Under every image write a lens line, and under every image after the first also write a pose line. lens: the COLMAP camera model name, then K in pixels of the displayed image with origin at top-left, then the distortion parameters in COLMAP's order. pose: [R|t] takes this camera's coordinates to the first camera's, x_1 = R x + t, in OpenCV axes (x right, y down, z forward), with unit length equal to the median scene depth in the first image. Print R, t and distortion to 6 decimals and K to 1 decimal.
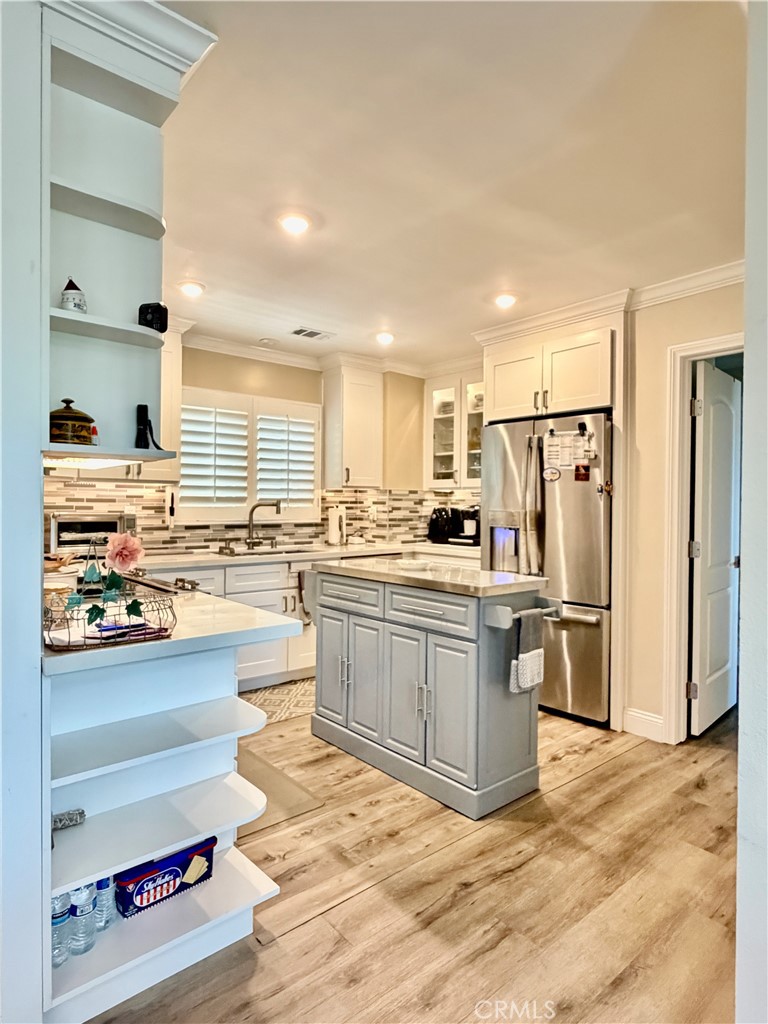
lens RADIAL K [[593.4, 0, 384.0], [0, 593.4, 512.0], [0, 0, 1]] dist [-0.007816, -0.000605]
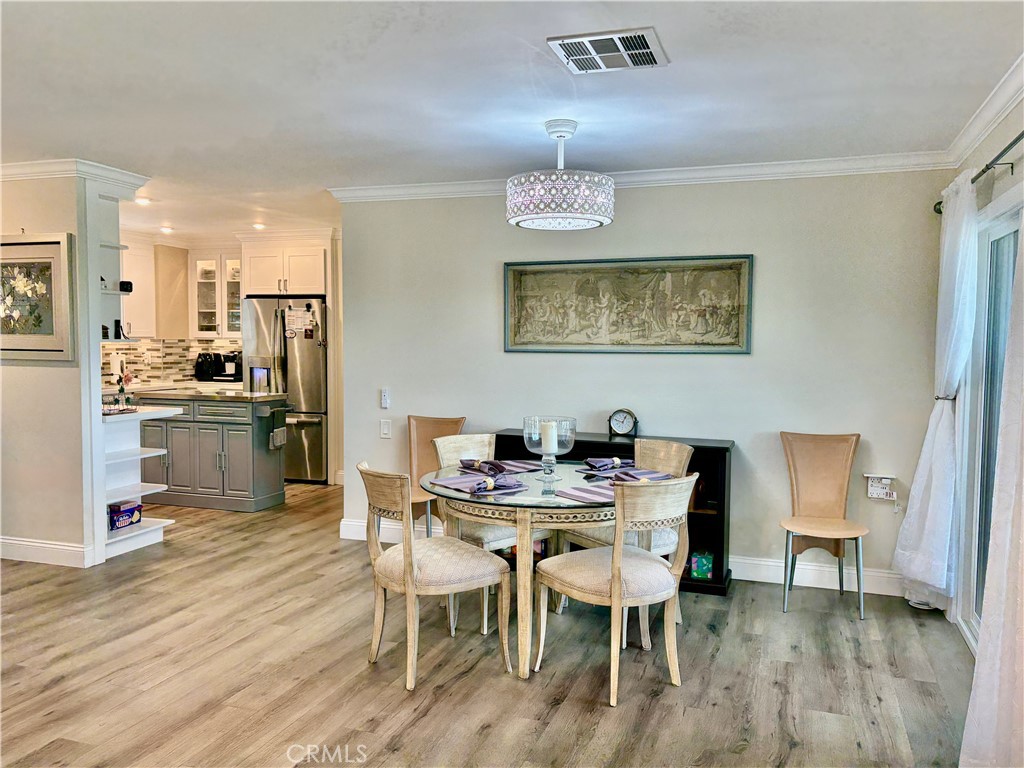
lens RADIAL K [[815.2, 0, 512.0], [0, 815.2, 384.0], [0, 0, 1]] dist [0.032656, -0.004040]
pose [[0.865299, -0.028911, 0.500421, -0.255291], [0.005572, 0.998828, 0.048072, -0.025612], [-0.501225, -0.038809, 0.864446, -1.004675]]
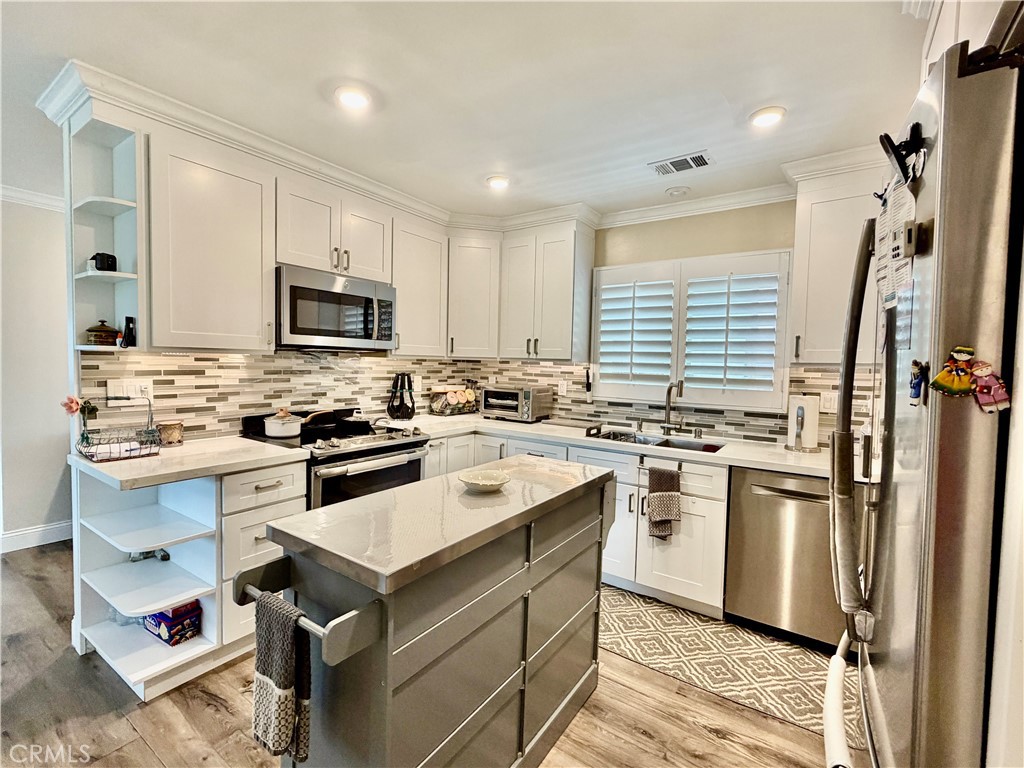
lens RADIAL K [[456.5, 0, 510.5], [0, 456.5, 385.6], [0, 0, 1]] dist [-0.000418, -0.000013]
pose [[0.245147, 0.046826, -0.968354, 0.397831], [-0.036264, 0.998577, 0.039107, -0.030110], [0.968808, 0.025529, 0.246496, 0.642289]]
